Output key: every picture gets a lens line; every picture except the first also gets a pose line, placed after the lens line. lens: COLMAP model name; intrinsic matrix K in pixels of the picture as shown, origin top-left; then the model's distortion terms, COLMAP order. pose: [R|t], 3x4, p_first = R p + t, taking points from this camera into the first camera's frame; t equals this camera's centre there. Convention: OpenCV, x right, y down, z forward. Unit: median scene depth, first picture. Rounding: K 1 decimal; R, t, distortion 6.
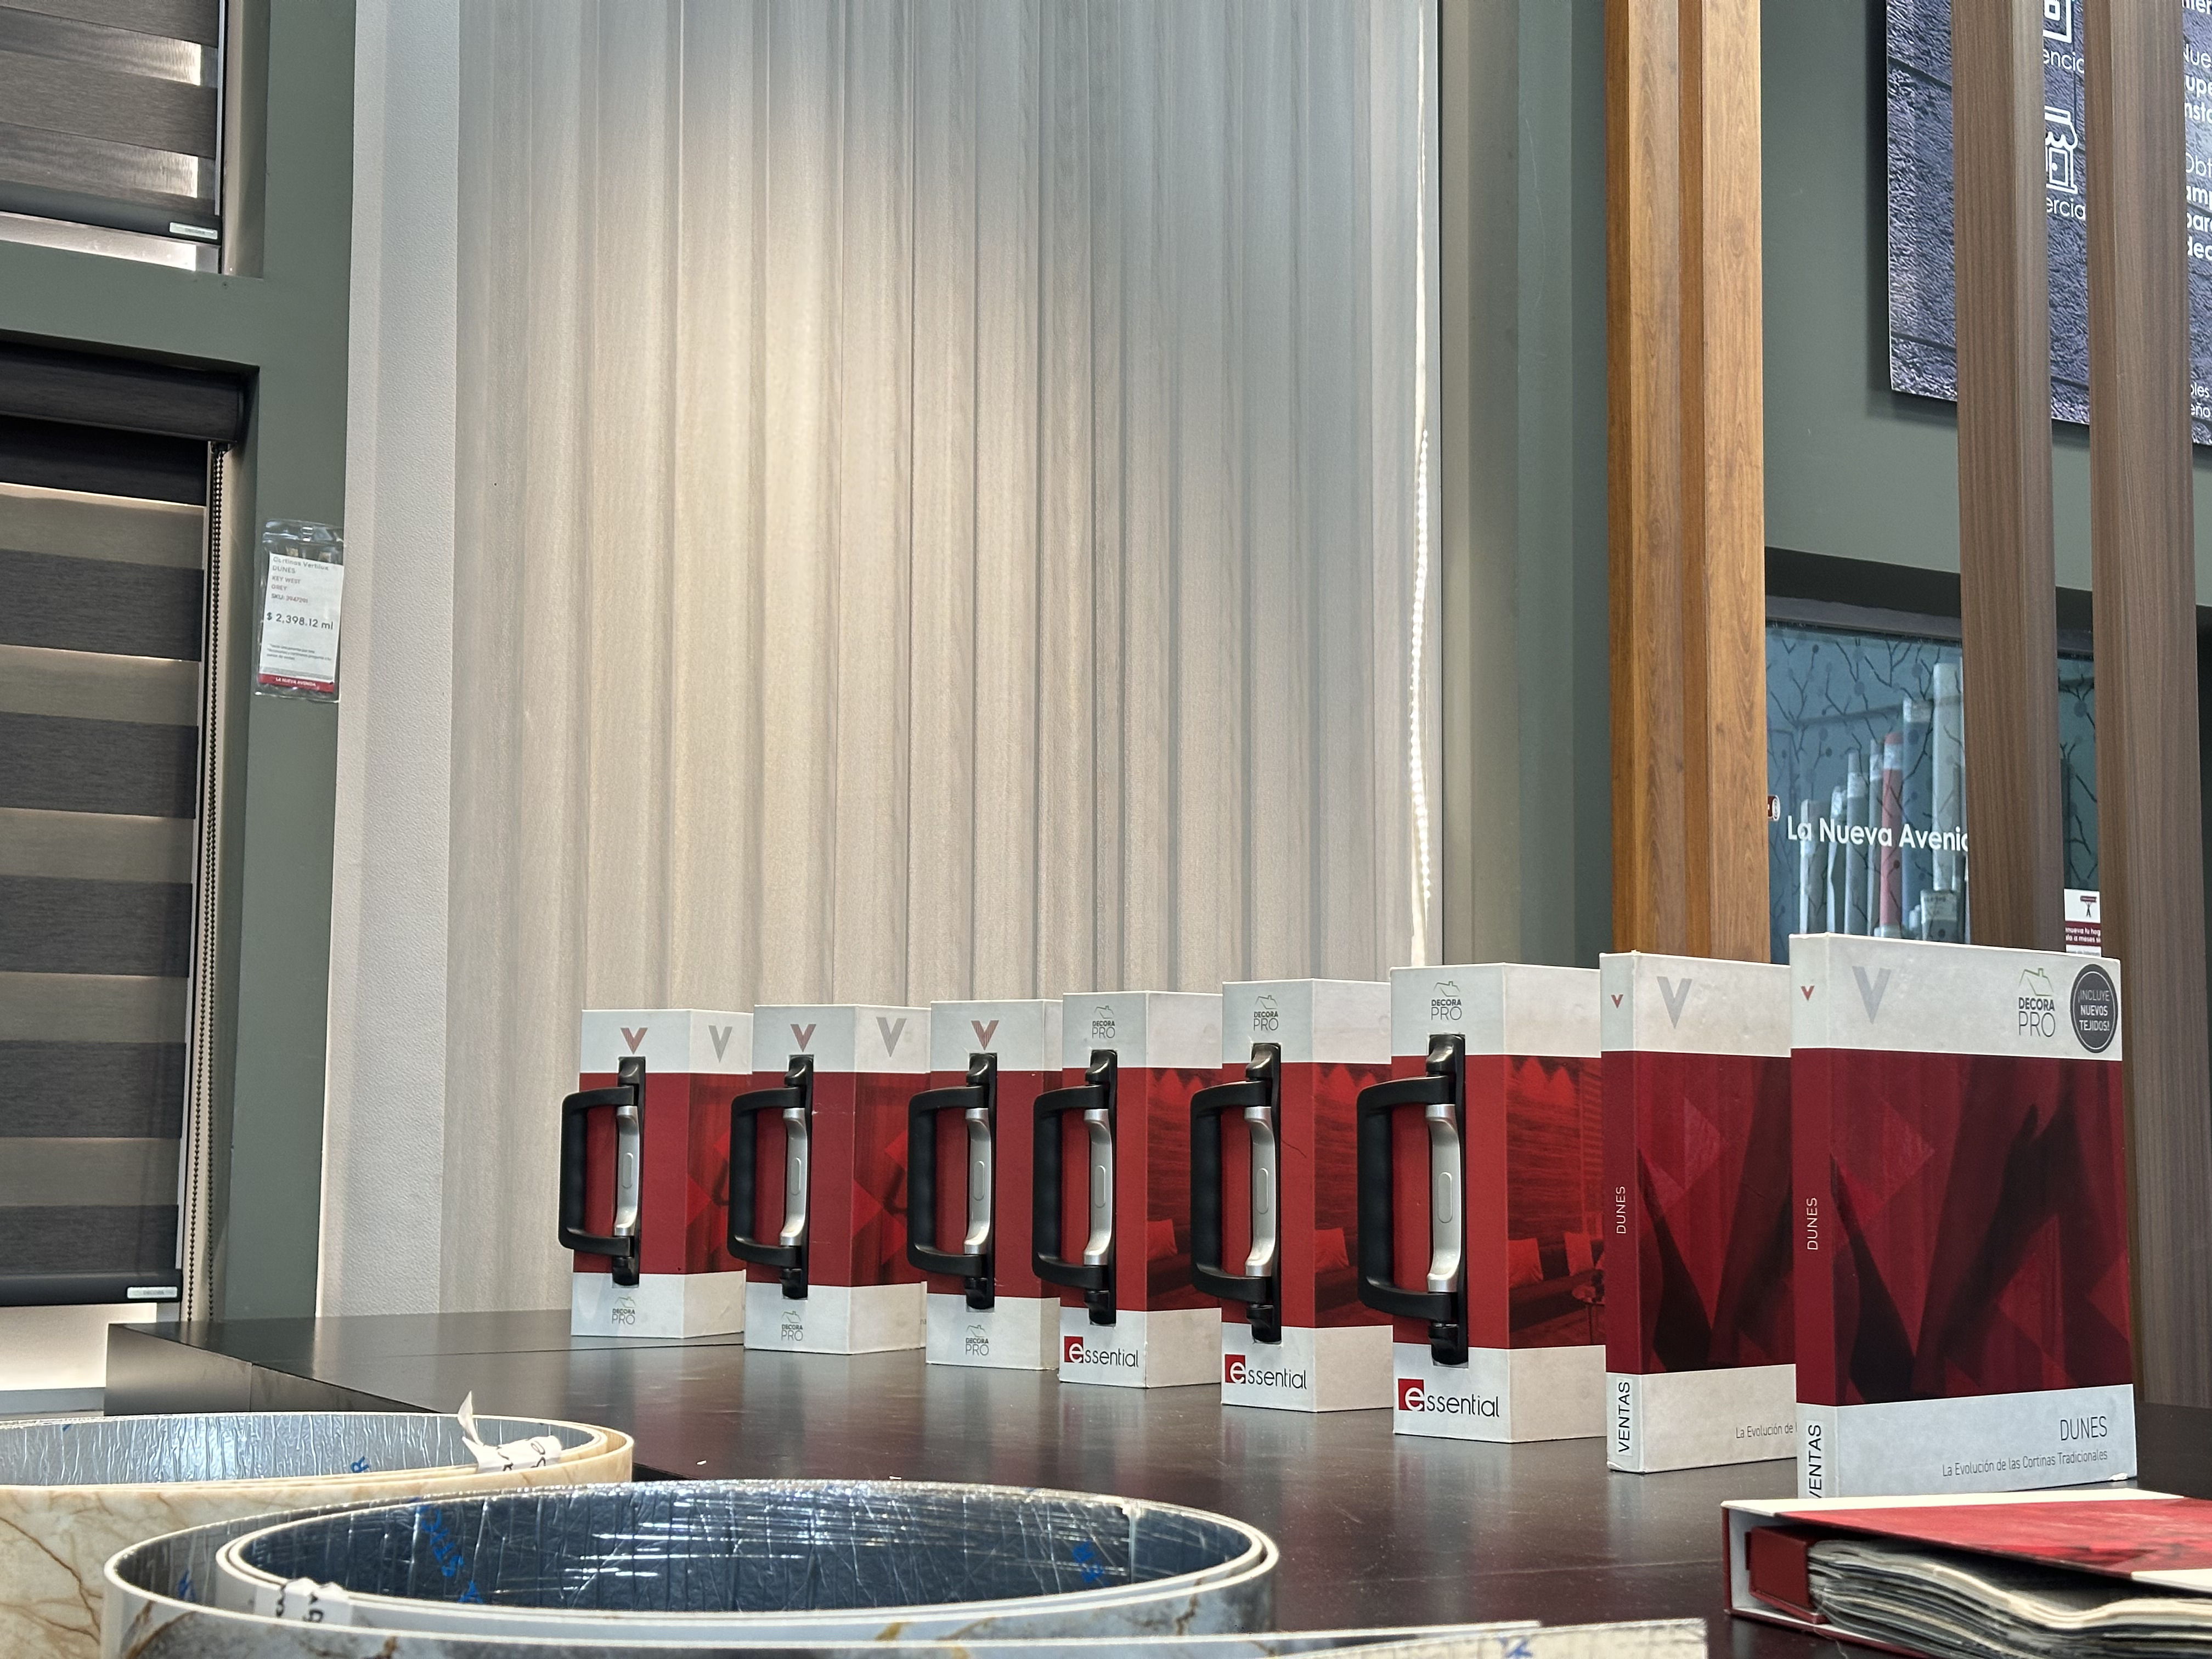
lens RADIAL K [[3089.3, 0, 1106.0], [0, 3089.3, 829.5], [0, 0, 1]] dist [0.154270, -0.001799]
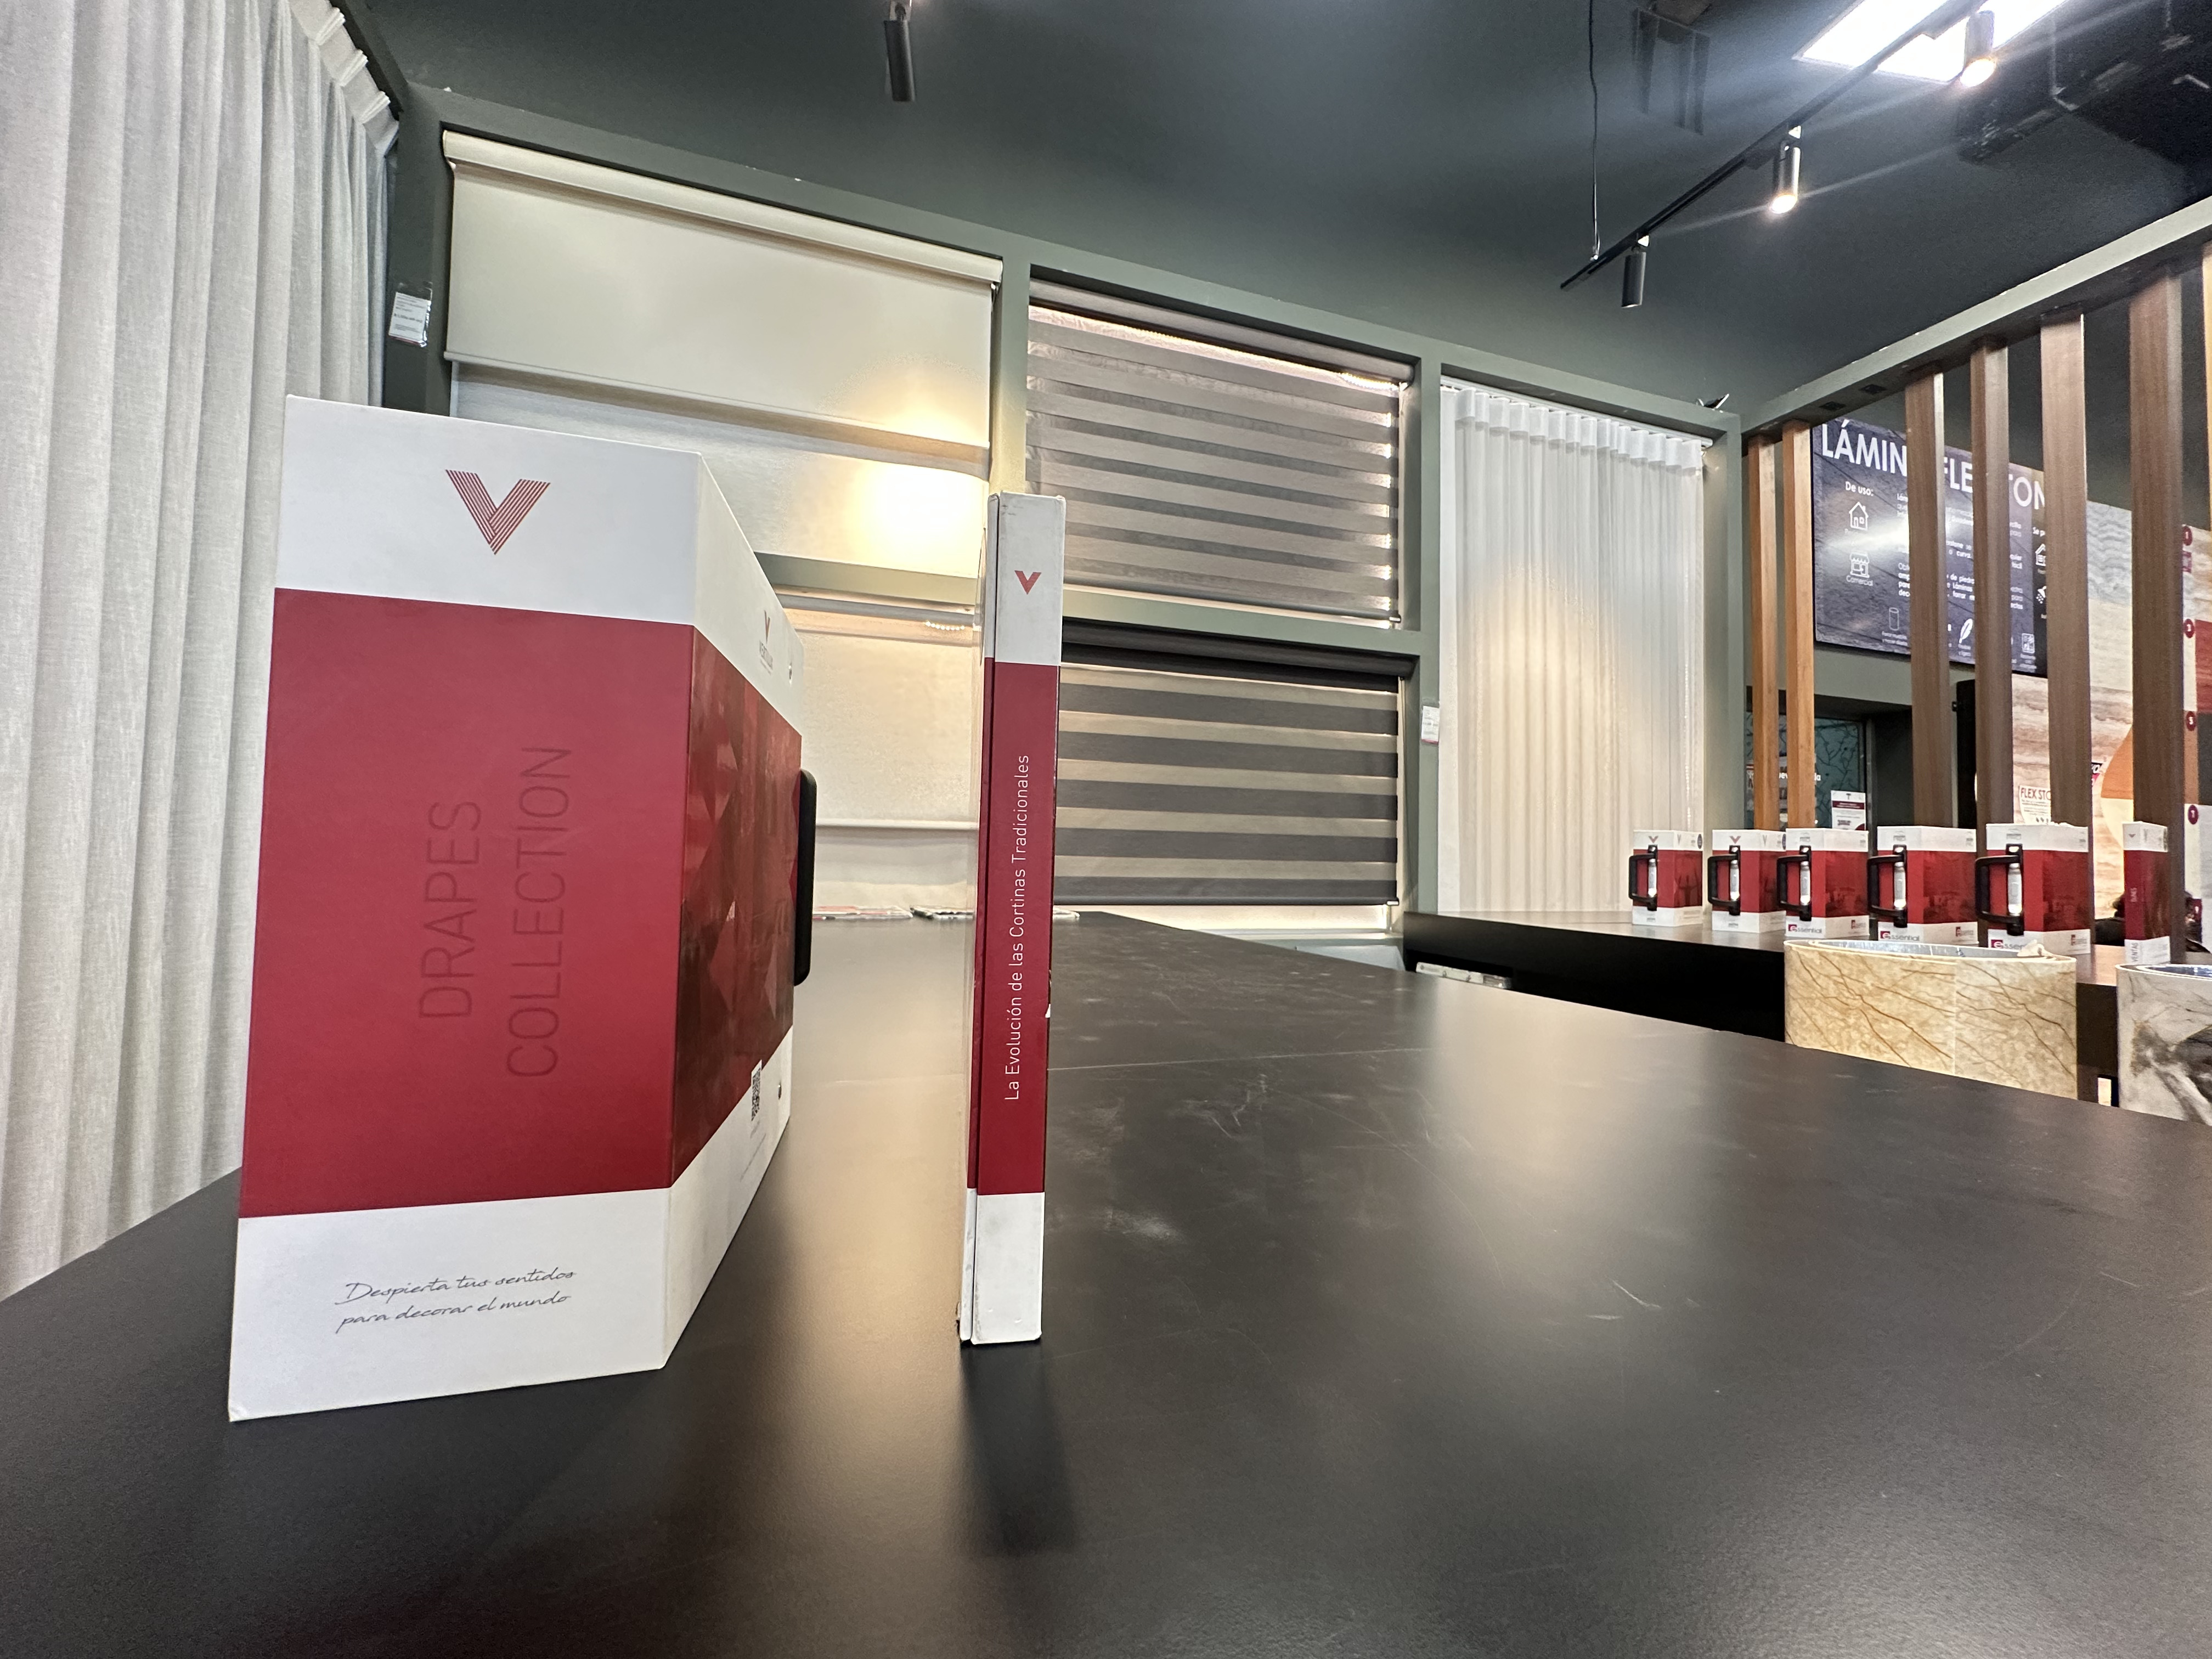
lens RADIAL K [[897.6, 0, 1118.2], [0, 897.6, 820.3], [0, 0, 1]] dist [0.000769, 0.000317]
pose [[0.977406, 0.003339, -0.211346, -0.393990], [0.008271, 0.998505, 0.054024, -0.013912], [0.211210, -0.054552, 0.975917, -0.122608]]
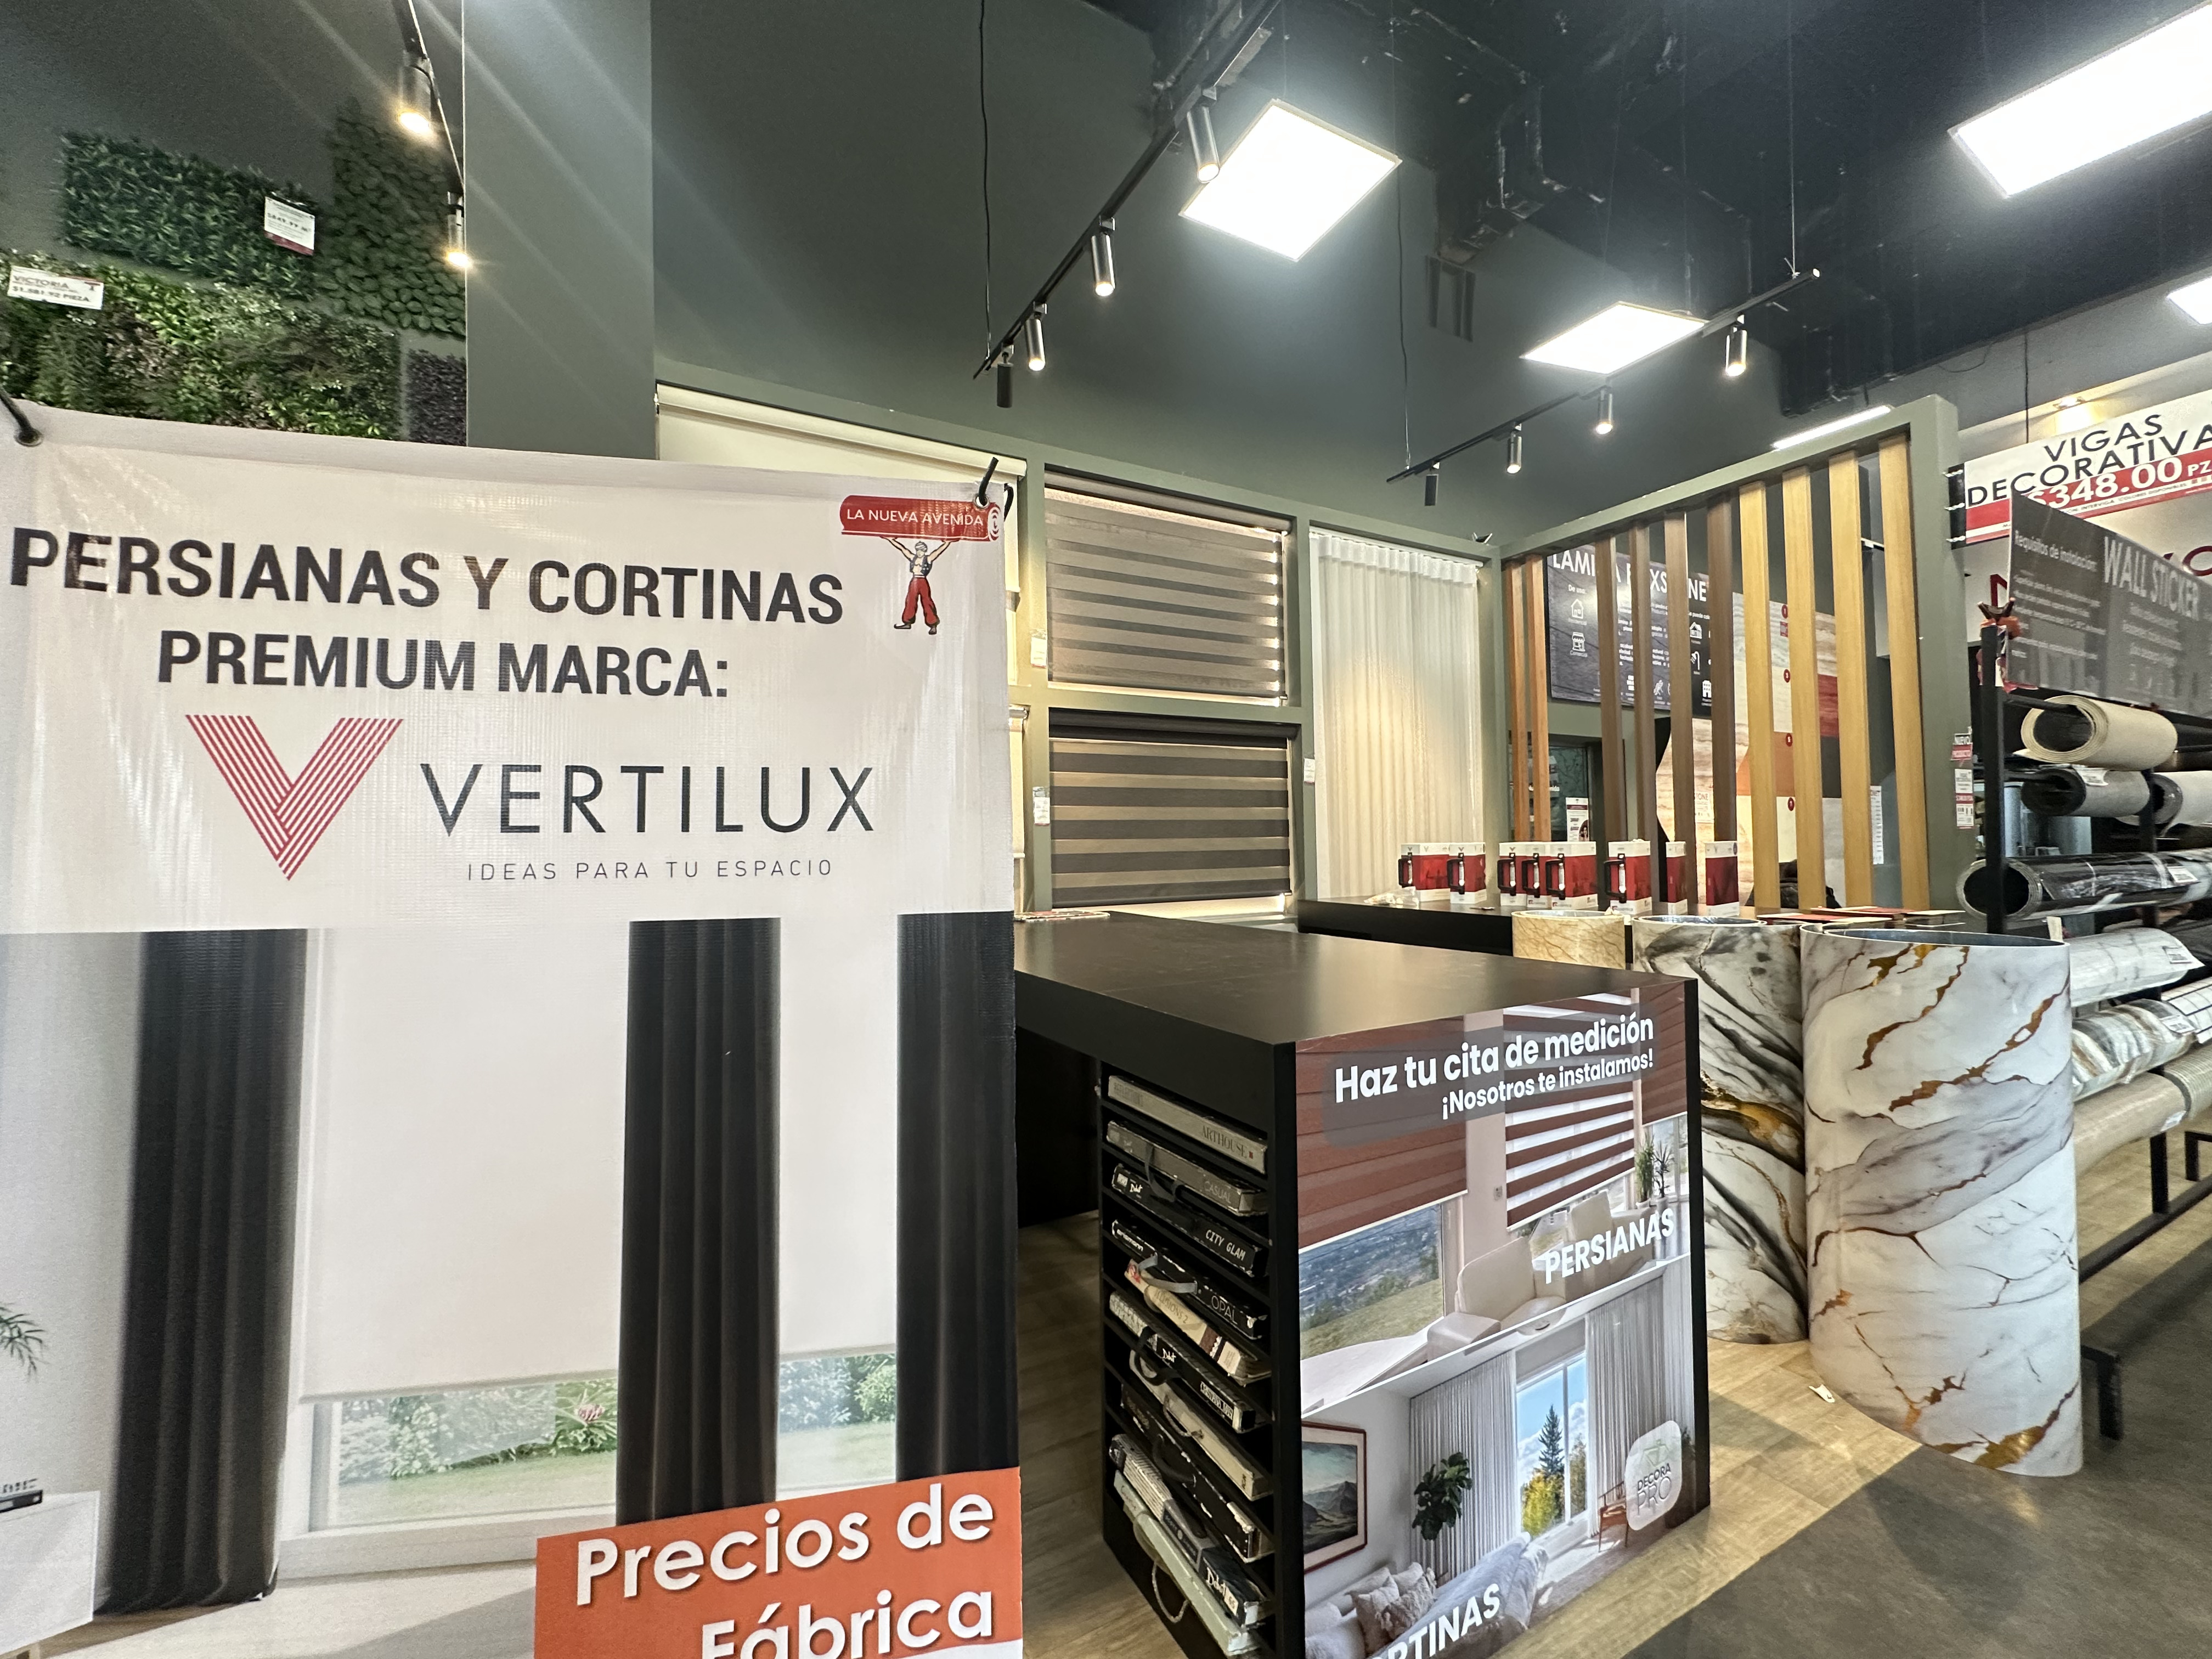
lens RADIAL K [[897.6, 0, 1118.2], [0, 897.6, 820.3], [0, 0, 1]] dist [0.000769, 0.000317]
pose [[0.999146, -0.022088, -0.034924, -0.537584], [0.024661, 0.996874, 0.075060, -0.107368], [0.033157, -0.075857, 0.996567, -0.576217]]
